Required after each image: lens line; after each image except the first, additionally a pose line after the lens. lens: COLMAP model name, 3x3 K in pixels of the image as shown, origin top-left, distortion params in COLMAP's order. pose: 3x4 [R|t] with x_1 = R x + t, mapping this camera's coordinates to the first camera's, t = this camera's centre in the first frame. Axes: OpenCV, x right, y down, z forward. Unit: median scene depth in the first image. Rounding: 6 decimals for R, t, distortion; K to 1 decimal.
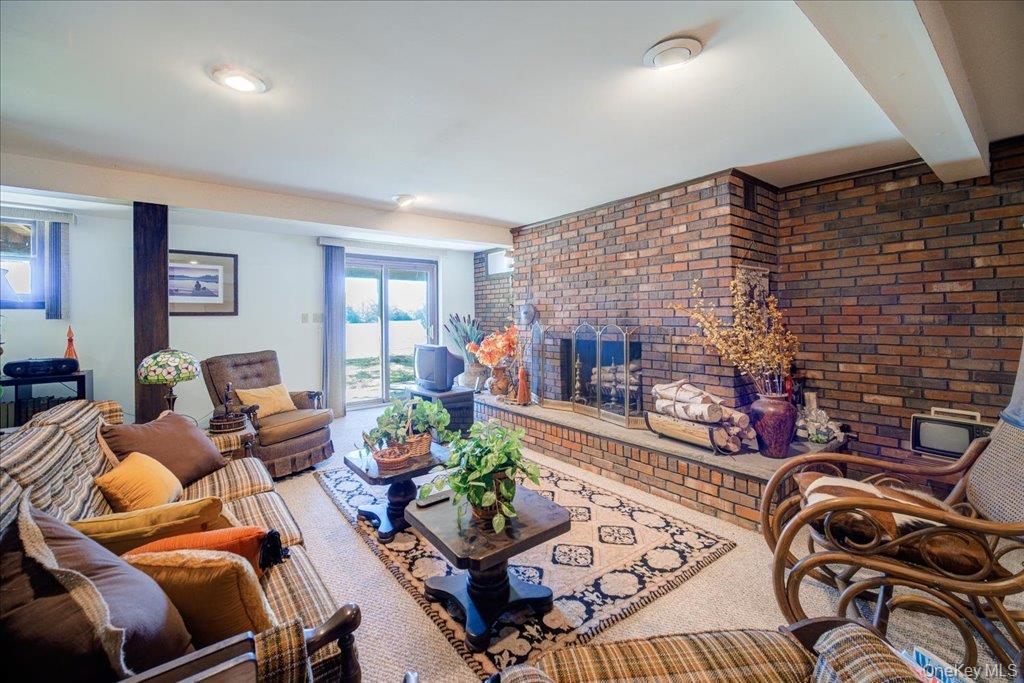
lens RADIAL K [[420.8, 0, 509.7], [0, 420.8, 318.7], [0, 0, 1]] dist [-0.000735, -0.000032]
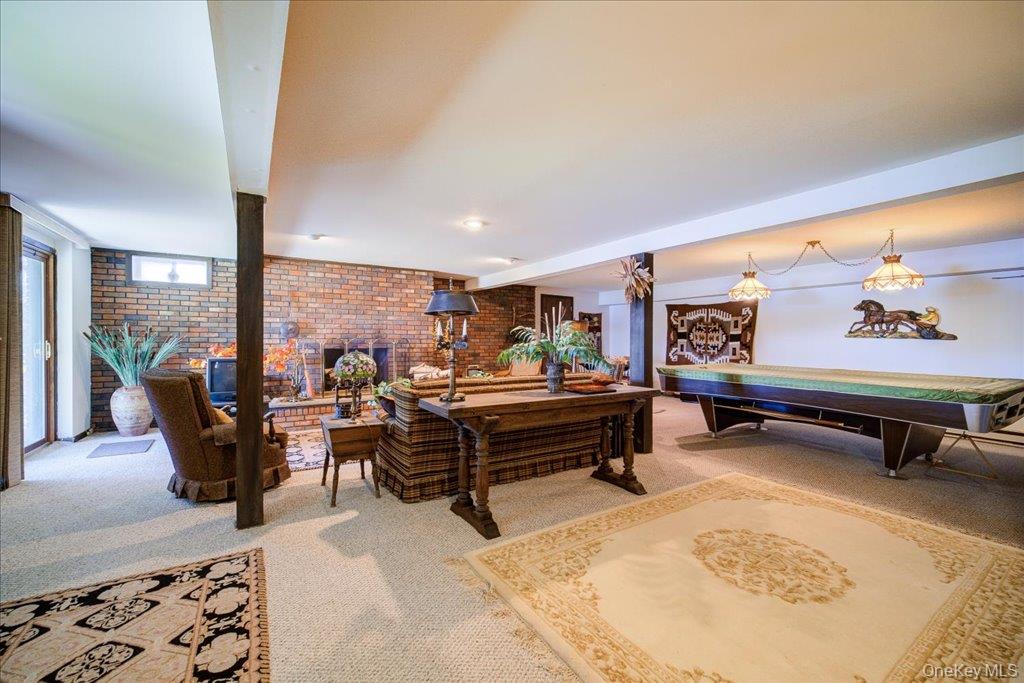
lens RADIAL K [[405.5, 0, 512.0], [0, 405.5, 341.5], [0, 0, 1]] dist [0.000123, 0.000015]
pose [[0.080213, 0.003765, 0.996771, -1.413136], [0.000953, 0.999992, -0.003854, 0.036076], [-0.996777, 0.001259, 0.080209, 0.334541]]
